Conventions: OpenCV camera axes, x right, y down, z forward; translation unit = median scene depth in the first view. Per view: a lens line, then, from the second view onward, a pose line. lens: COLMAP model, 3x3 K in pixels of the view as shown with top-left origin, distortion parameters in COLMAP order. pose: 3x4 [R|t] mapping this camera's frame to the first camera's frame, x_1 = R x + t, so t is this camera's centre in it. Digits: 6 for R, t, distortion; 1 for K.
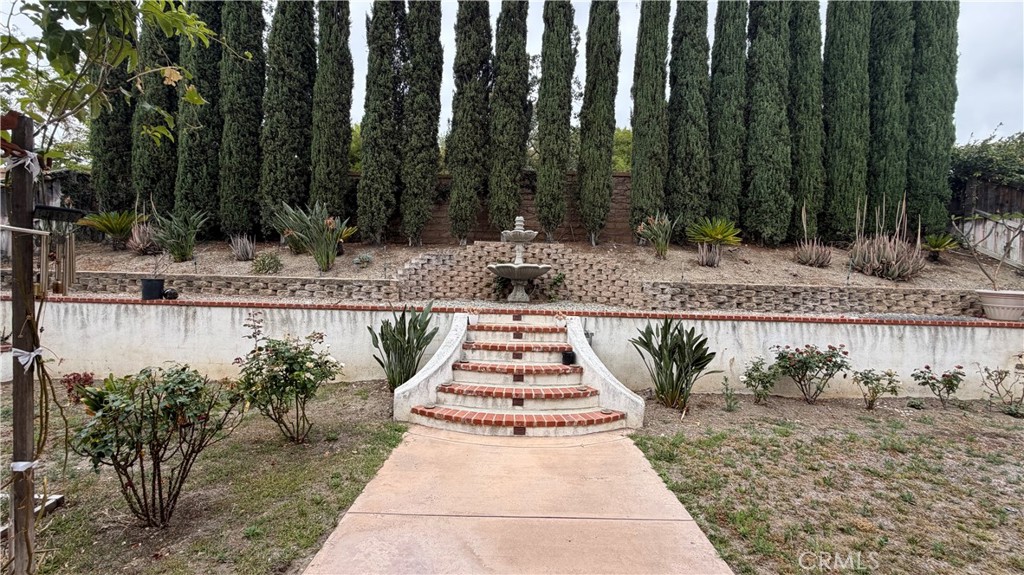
lens RADIAL K [[403.0, 0, 512.0], [0, 403.0, 287.5], [0, 0, 1]] dist [0.002467, 0.000249]
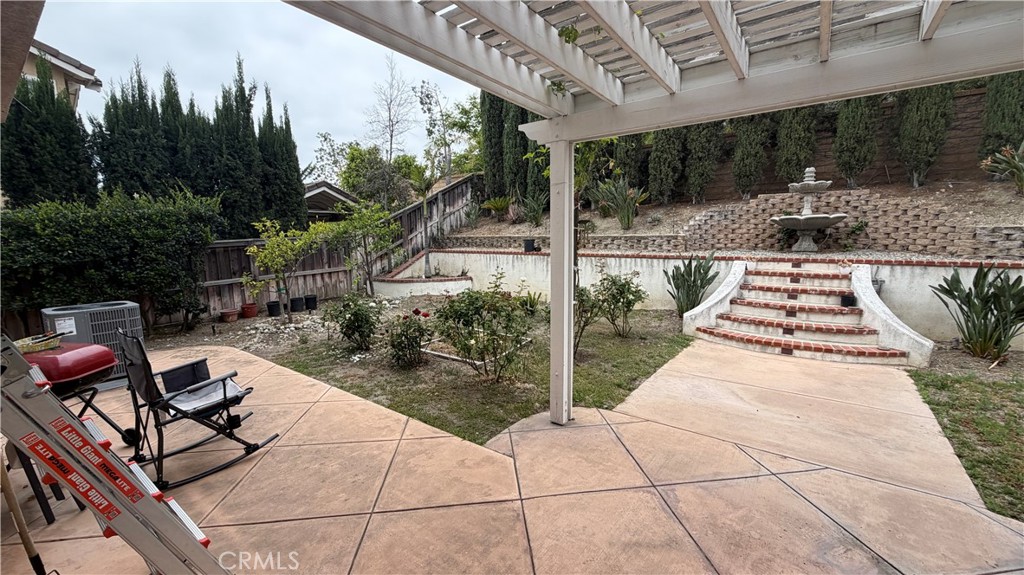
lens RADIAL K [[403.0, 0, 512.0], [0, 403.0, 287.5], [0, 0, 1]] dist [0.002467, 0.000249]
pose [[0.794160, 0.045414, -0.606010, 0.068385], [0.026627, 0.993646, 0.109357, -0.007843], [0.607125, -0.102984, 0.787904, -0.385855]]
